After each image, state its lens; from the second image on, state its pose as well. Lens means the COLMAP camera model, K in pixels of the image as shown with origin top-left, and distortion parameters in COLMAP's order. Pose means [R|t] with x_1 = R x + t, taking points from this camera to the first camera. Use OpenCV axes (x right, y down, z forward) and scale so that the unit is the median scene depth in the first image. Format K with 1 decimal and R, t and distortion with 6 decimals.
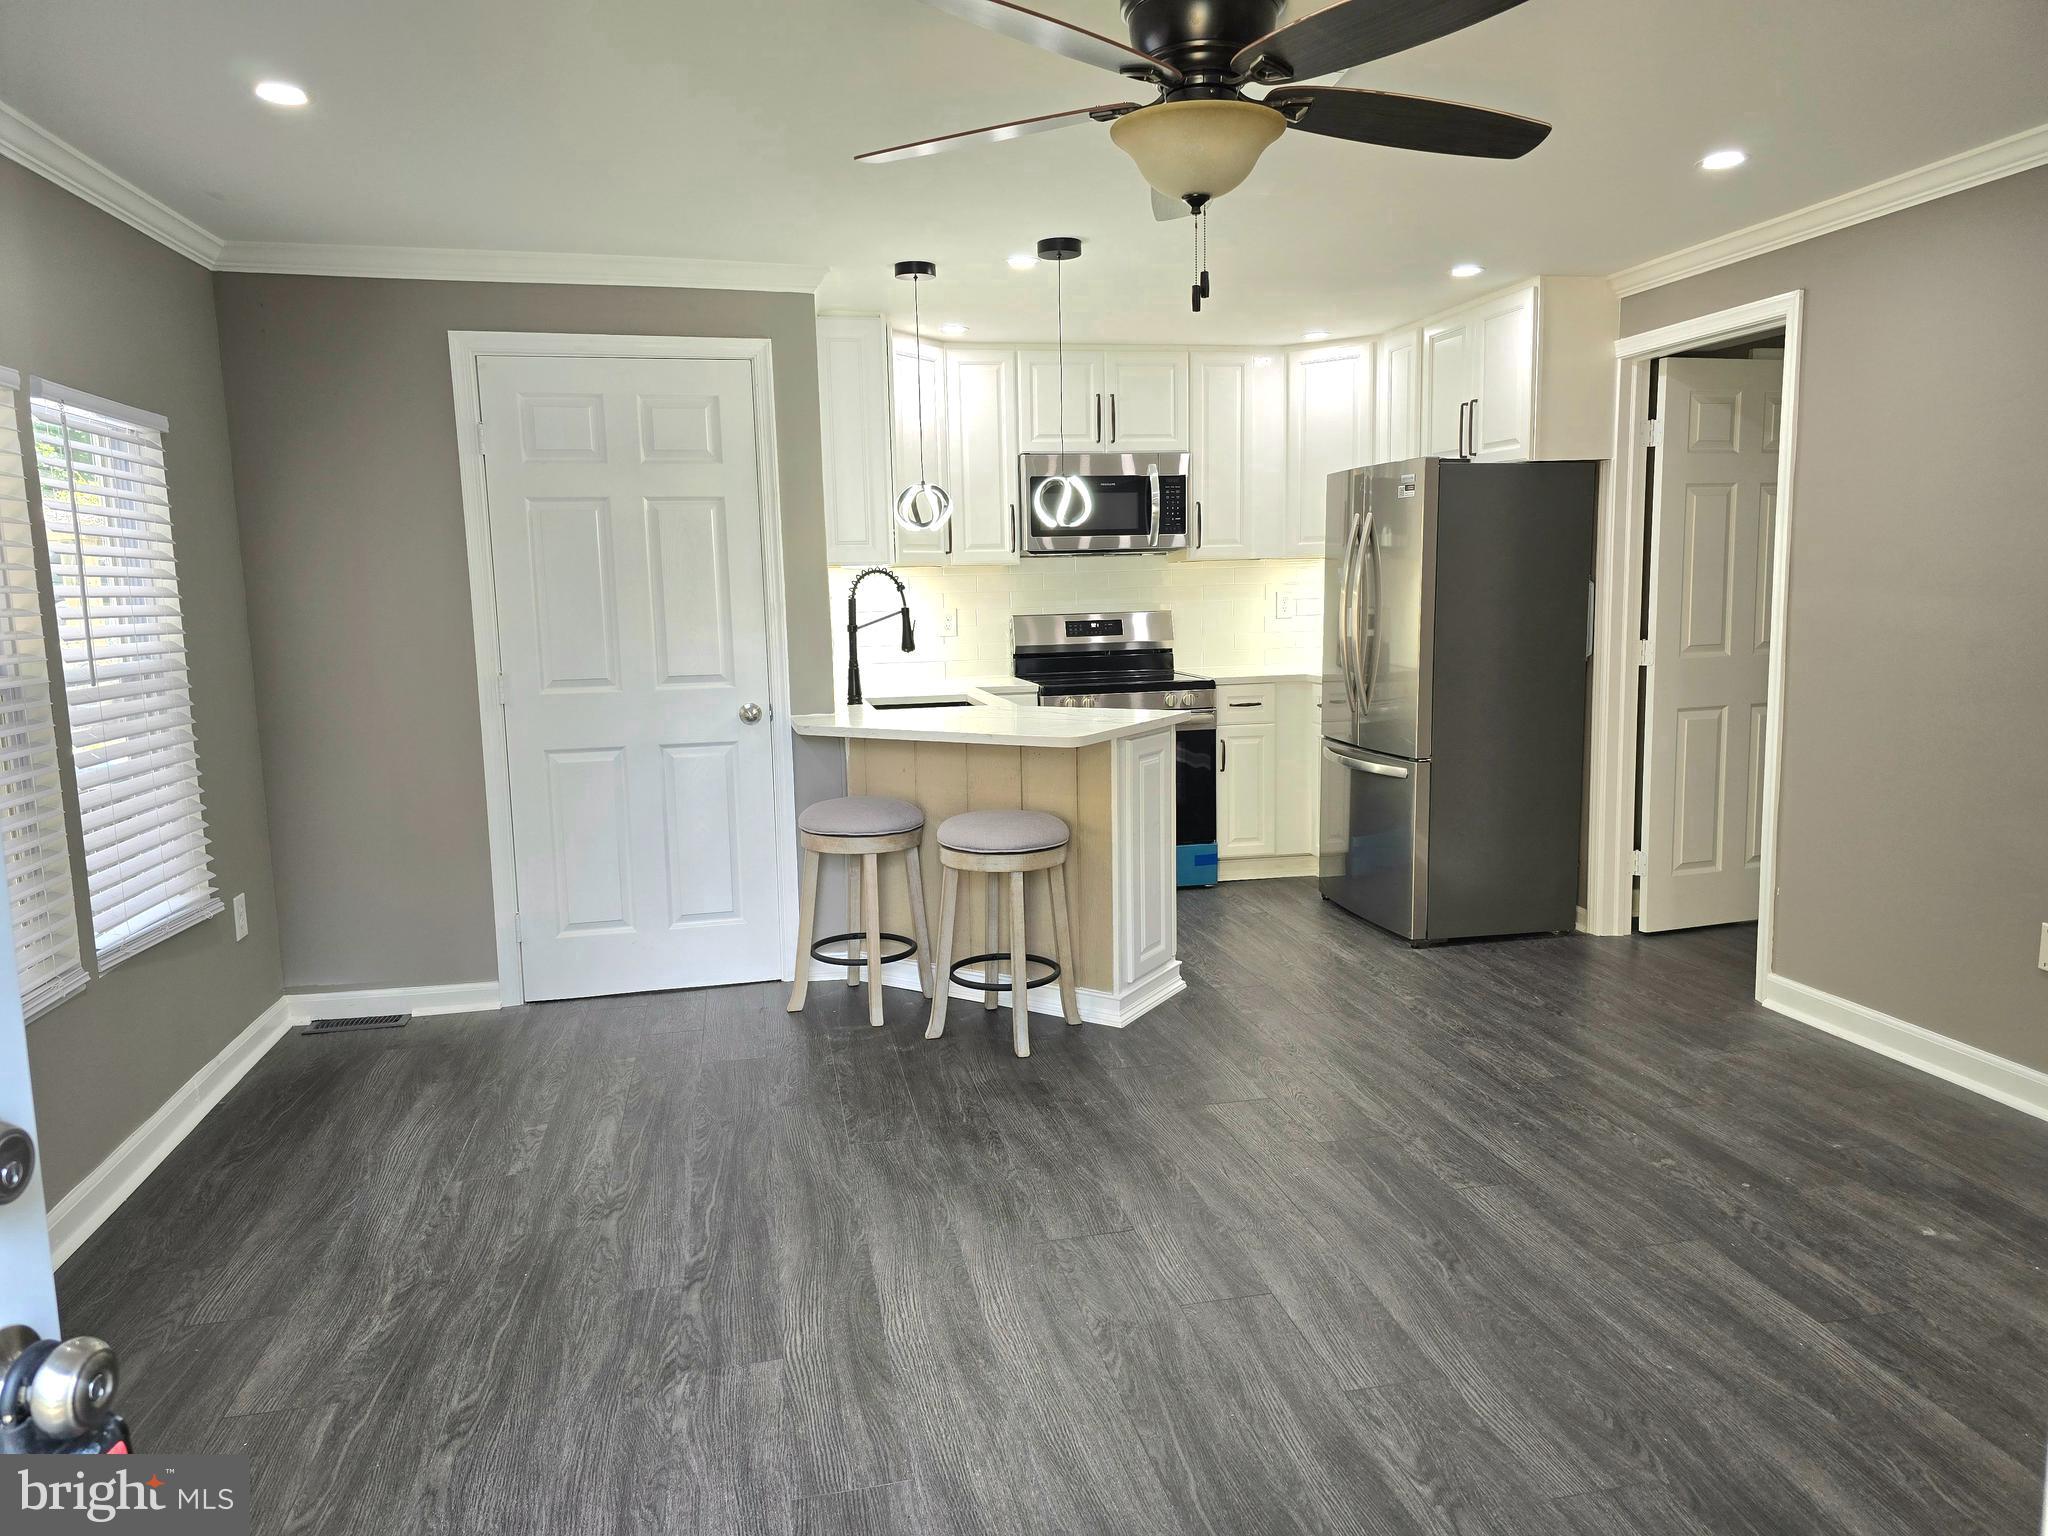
lens RADIAL K [[1382.1, 0, 1024.0], [0, 1382.1, 768.0], [0, 0, 1]] dist [0.029254, -0.000383]
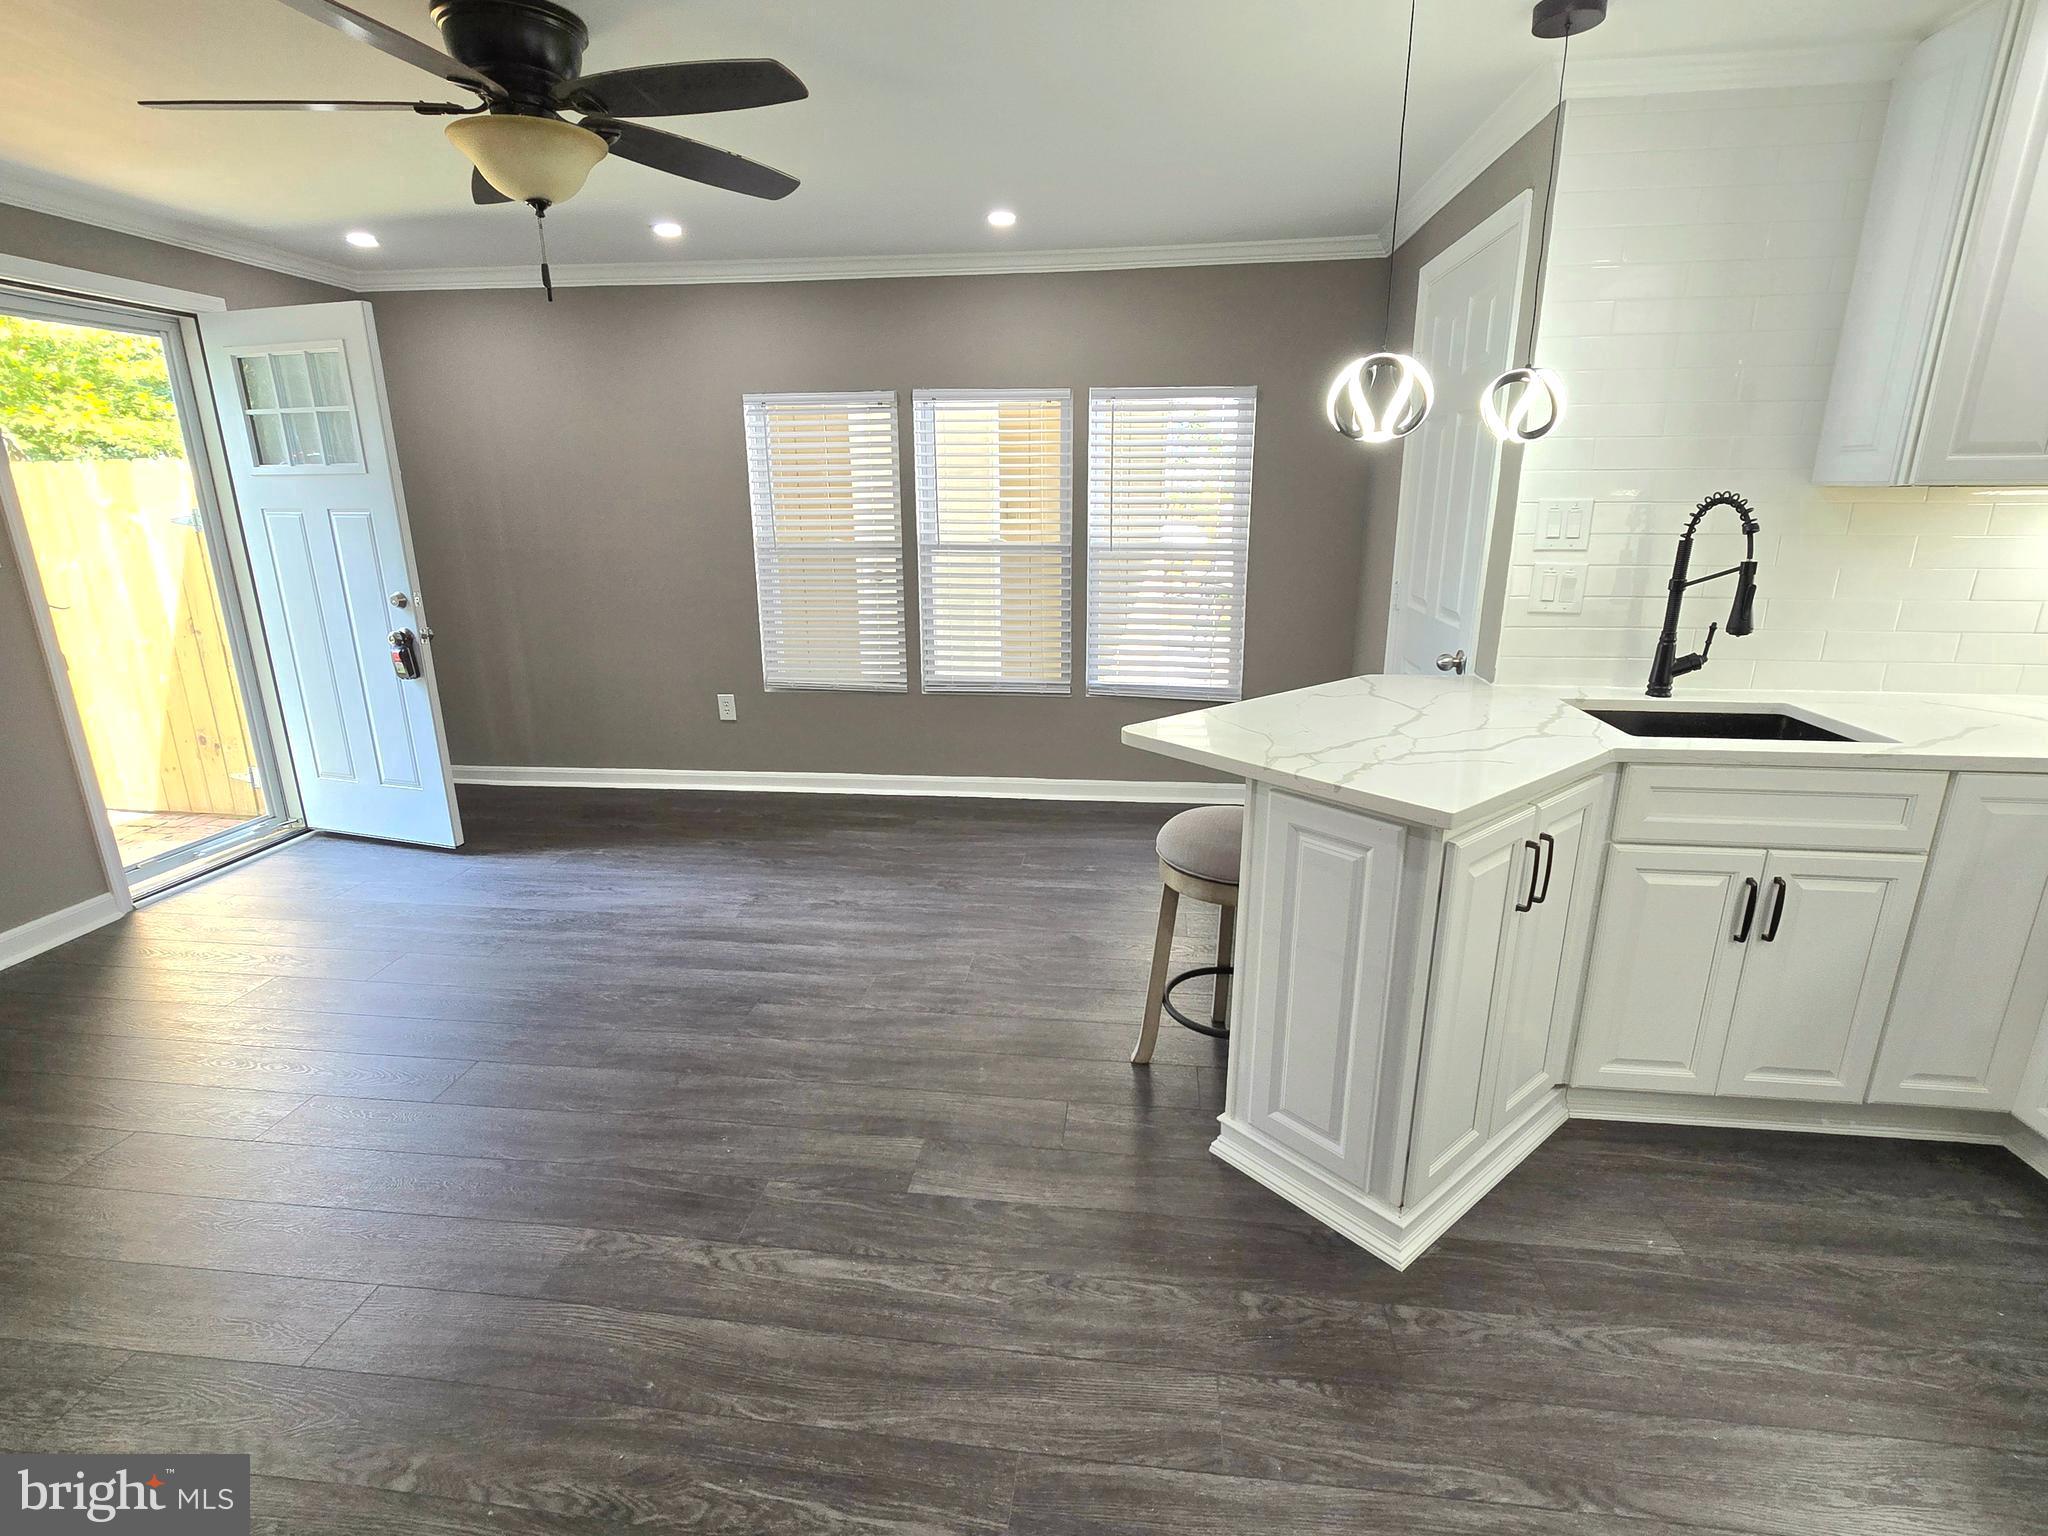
lens RADIAL K [[940.9, 0, 1013.6], [0, 940.9, 782.2], [0, 0, 1]] dist [-0.000608, -0.000101]
pose [[-0.316197, 0.311863, -0.895969, 0.423325], [-0.106551, 0.926775, 0.360188, -0.143282], [0.942691, 0.209357, -0.259814, 0.836302]]
